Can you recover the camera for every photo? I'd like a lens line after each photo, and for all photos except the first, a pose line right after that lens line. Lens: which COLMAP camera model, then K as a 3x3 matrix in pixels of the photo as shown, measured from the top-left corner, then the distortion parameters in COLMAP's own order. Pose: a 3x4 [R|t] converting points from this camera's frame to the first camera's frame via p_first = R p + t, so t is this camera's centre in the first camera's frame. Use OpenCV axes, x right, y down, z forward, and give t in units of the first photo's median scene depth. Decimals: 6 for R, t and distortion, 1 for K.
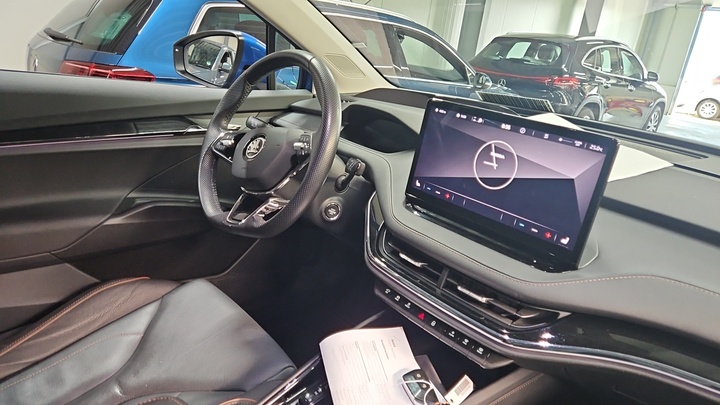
lens RADIAL K [[479.7, 0, 363.4], [0, 479.7, 201.7], [0, 0, 1]] dist [0.008957, -0.000514]
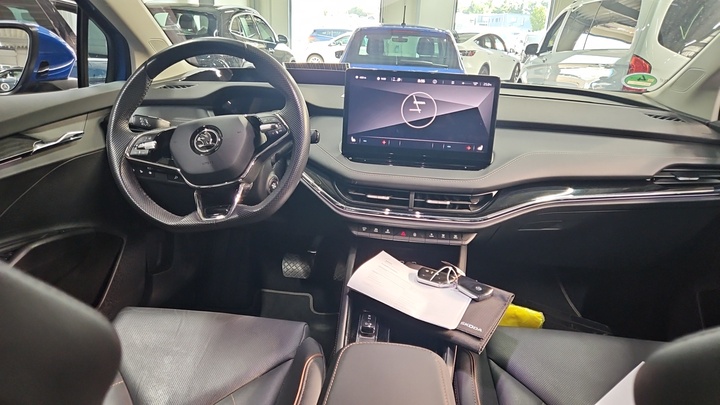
lens RADIAL K [[479.7, 0, 363.4], [0, 479.7, 201.7], [0, 0, 1]] dist [0.008957, -0.000514]
pose [[0.733834, -0.289291, 0.614653, -0.753473], [0.253445, 0.956056, 0.147387, -0.067686], [-0.630280, 0.047623, 0.774906, 0.049192]]
